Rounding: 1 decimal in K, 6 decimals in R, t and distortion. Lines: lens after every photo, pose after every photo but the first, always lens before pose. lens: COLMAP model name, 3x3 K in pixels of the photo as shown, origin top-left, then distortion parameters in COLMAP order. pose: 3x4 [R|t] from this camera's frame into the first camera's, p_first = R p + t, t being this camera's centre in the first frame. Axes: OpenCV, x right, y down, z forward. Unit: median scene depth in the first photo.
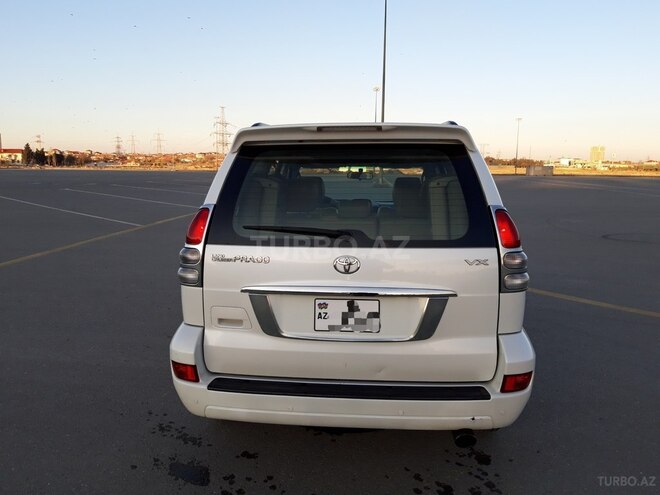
lens RADIAL K [[516.2, 0, 334.8], [0, 516.2, 253.6], [0, 0, 1]] dist [0.059904, -0.113985]
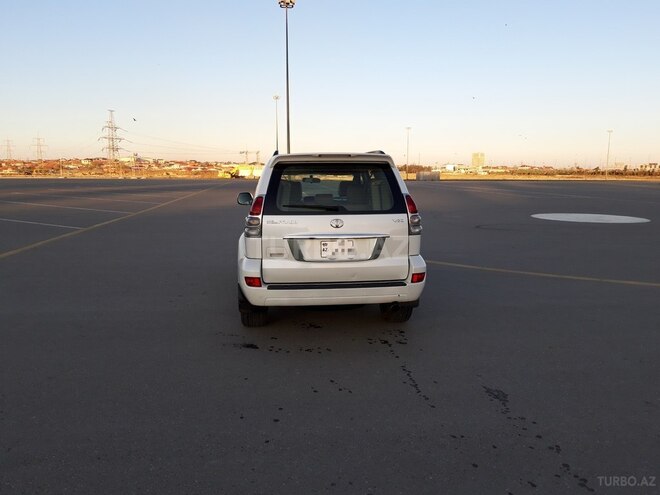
lens RADIAL K [[516.2, 0, 332.5], [0, 516.2, 261.3], [0, 0, 1]] dist [0.059904, -0.113985]
pose [[0.981857, -0.036877, 0.186004, -0.357719], [0.036245, 0.999320, 0.006801, 0.149077], [-0.186129, 0.000064, 0.982525, -0.940040]]
